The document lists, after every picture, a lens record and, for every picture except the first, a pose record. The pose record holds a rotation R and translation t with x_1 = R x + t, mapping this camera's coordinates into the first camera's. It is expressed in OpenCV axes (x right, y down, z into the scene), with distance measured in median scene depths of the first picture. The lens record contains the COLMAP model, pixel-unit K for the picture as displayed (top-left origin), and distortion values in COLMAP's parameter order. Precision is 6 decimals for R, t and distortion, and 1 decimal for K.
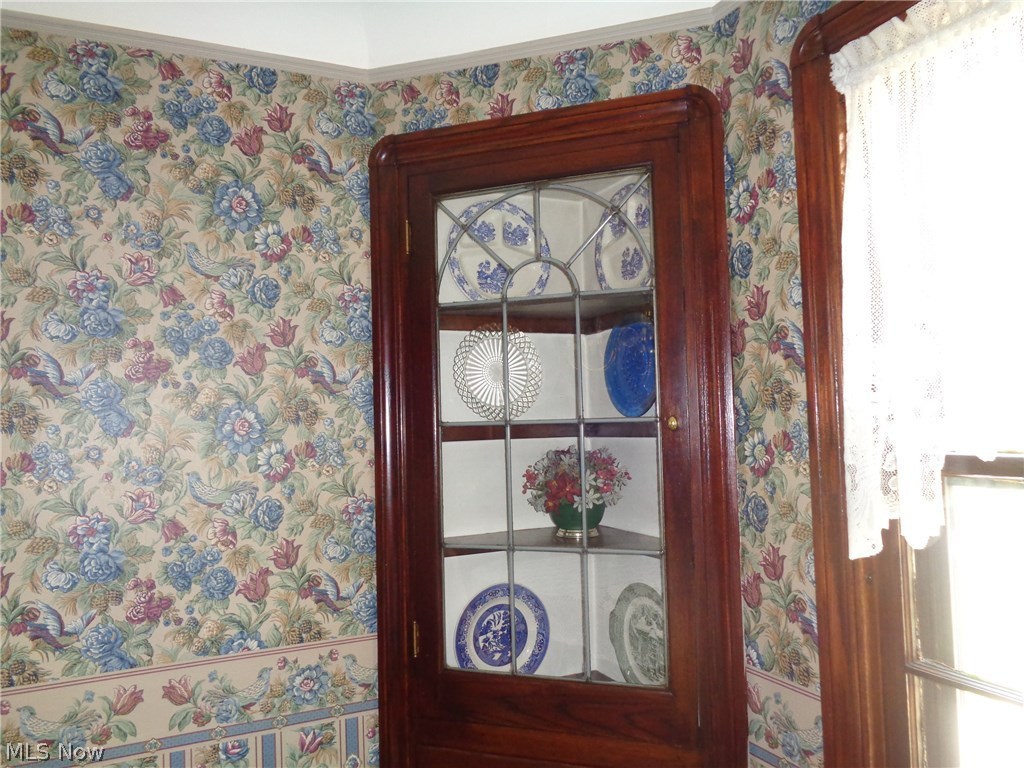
lens RADIAL K [[759.1, 0, 514.9], [0, 759.1, 379.5], [0, 0, 1]] dist [0.043508, 0.000767]
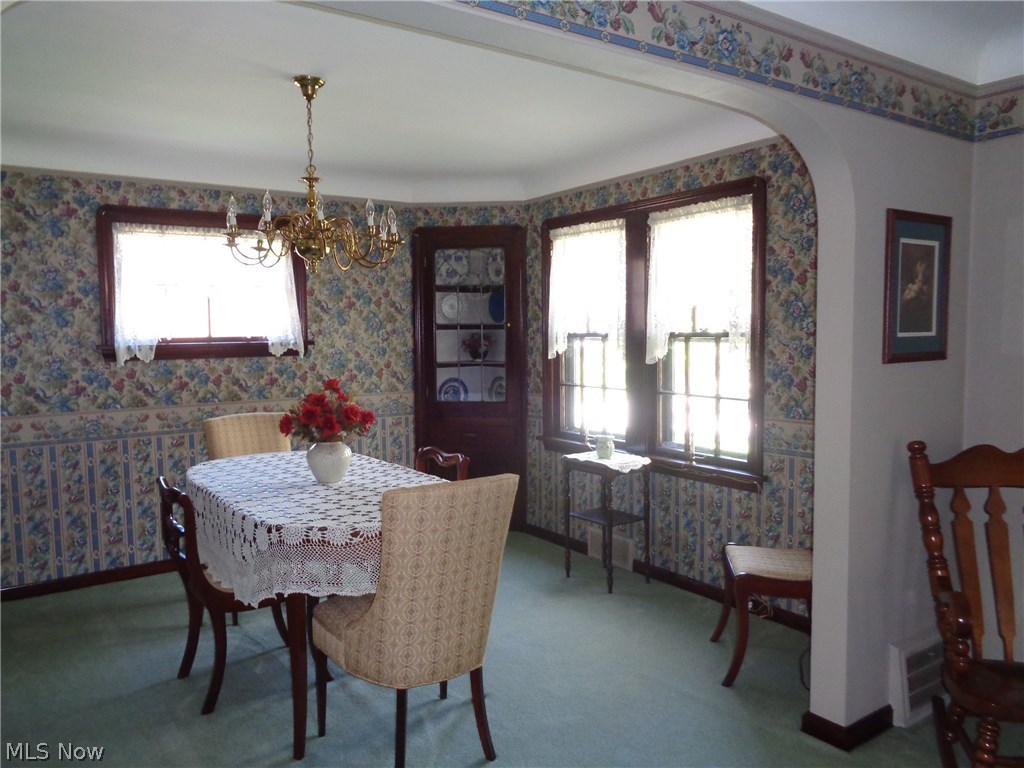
lens RADIAL K [[759.1, 0, 514.9], [0, 759.1, 379.5], [0, 0, 1]] dist [0.043508, 0.000767]
pose [[0.985638, 0.007524, 0.168706, -0.303922], [-0.027787, 0.992616, 0.118073, -0.091531], [-0.166572, -0.121065, 0.978569, -2.124050]]
